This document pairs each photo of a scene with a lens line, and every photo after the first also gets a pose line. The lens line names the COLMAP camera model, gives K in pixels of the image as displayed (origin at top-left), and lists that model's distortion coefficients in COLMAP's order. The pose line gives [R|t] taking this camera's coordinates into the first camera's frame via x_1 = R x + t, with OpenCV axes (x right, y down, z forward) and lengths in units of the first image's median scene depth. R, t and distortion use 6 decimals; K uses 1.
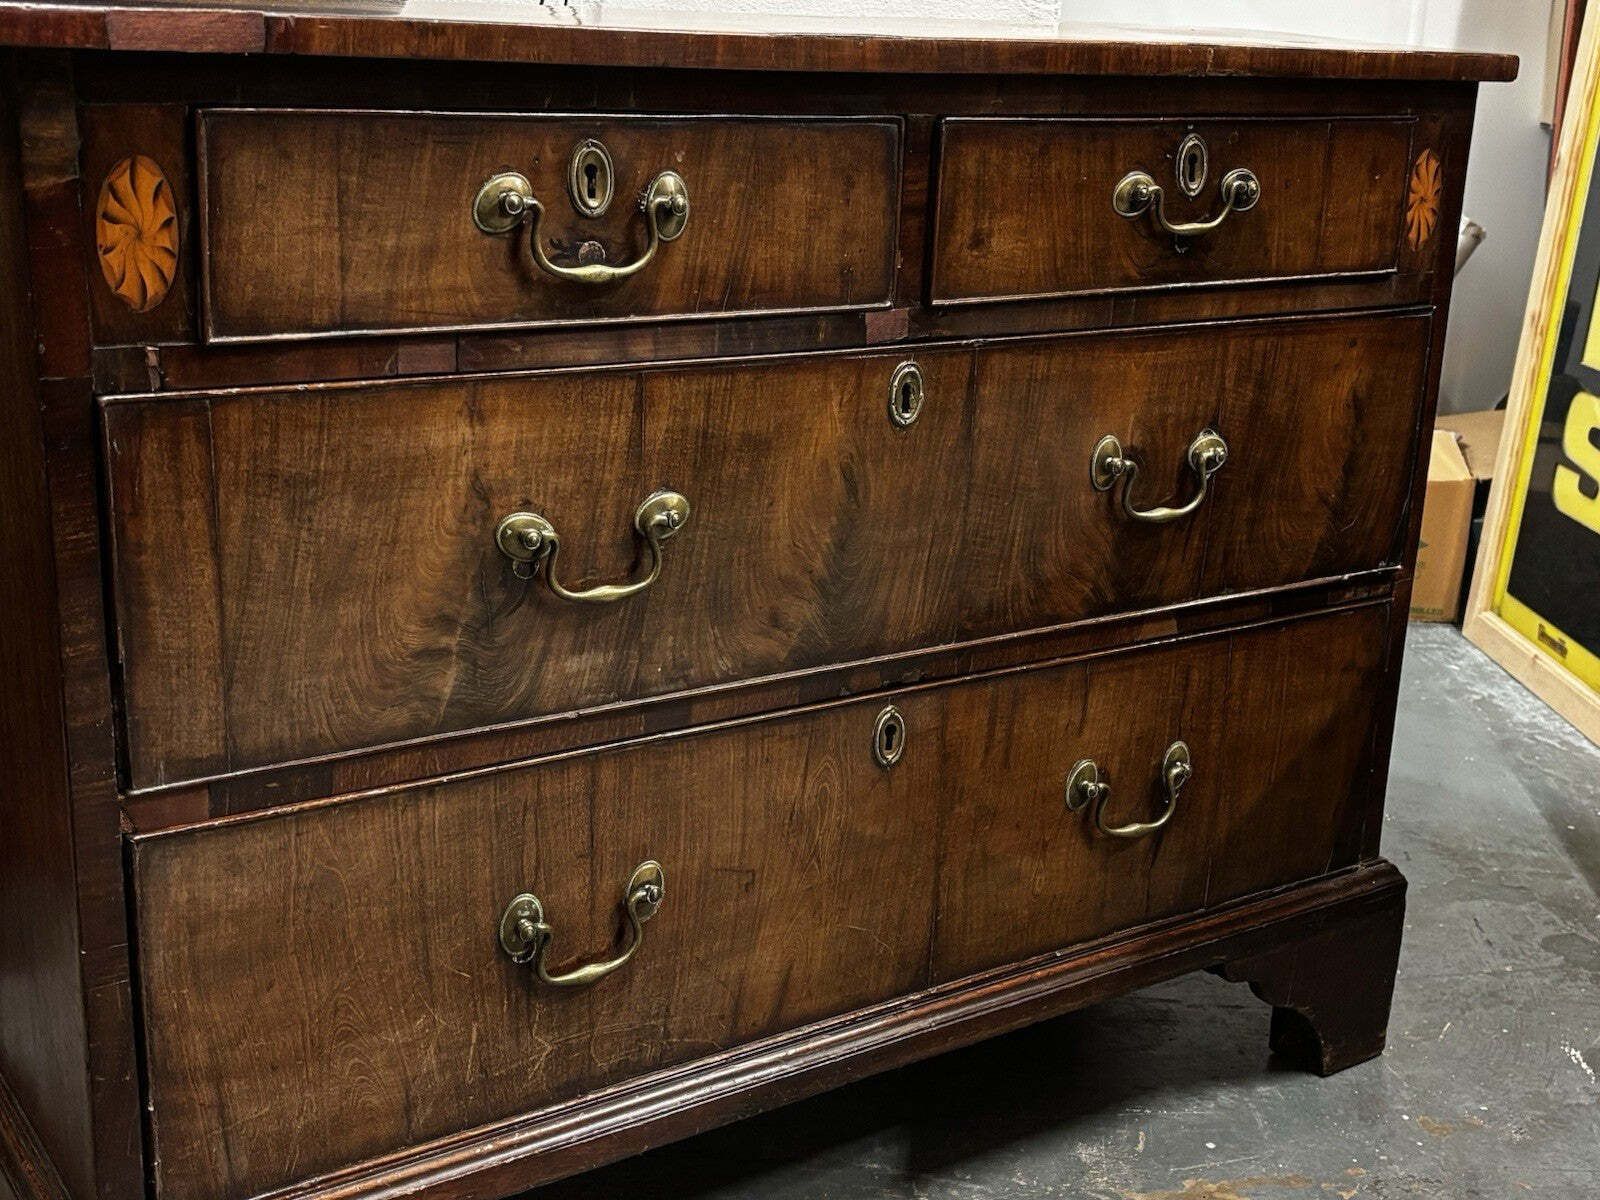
lens RADIAL K [[2011.9, 0, 805.1], [0, 2011.9, 584.5], [0, 0, 1]] dist [0.047558, 0.000000]
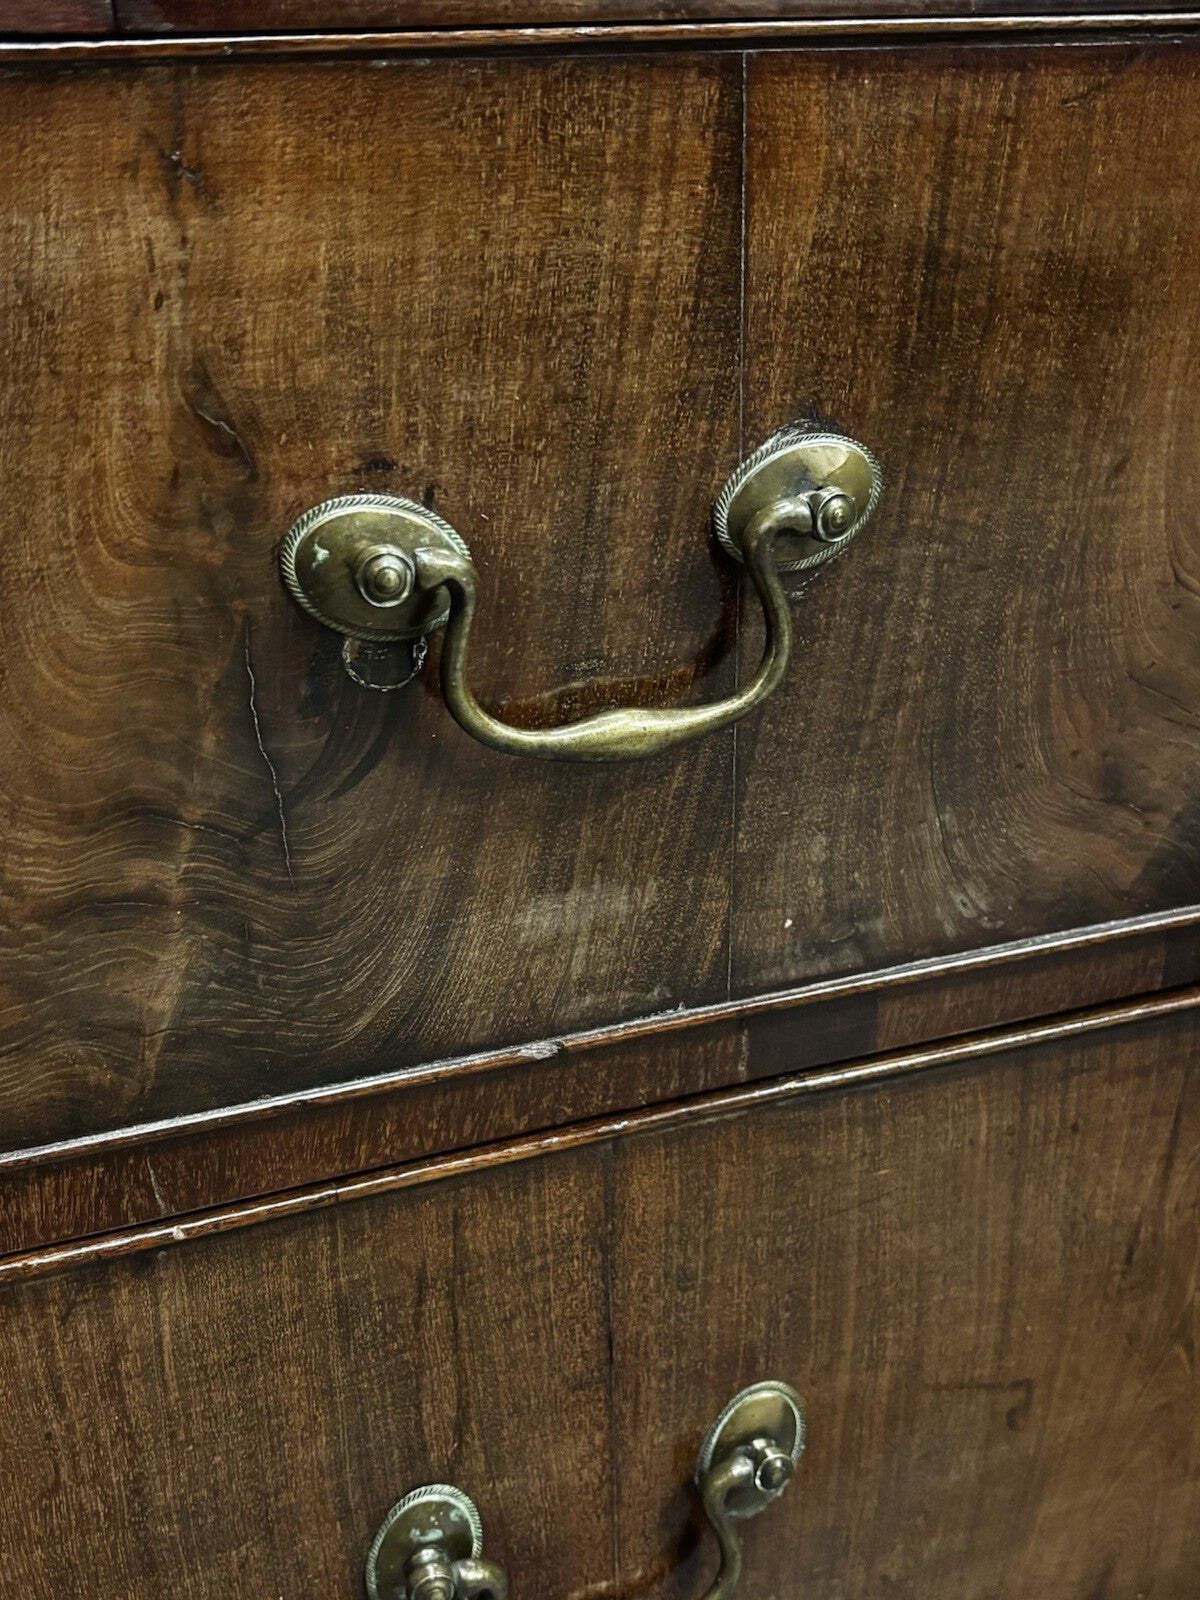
lens RADIAL K [[2107.8, 0, 603.7], [0, 2107.8, 793.6], [0, 0, 1]] dist [0.024643, 0.000000]
pose [[0.976478, 0.036040, -0.212583, -0.025101], [-0.011366, 0.993165, 0.116168, -0.025940], [0.215316, -0.111019, 0.970213, 0.632229]]
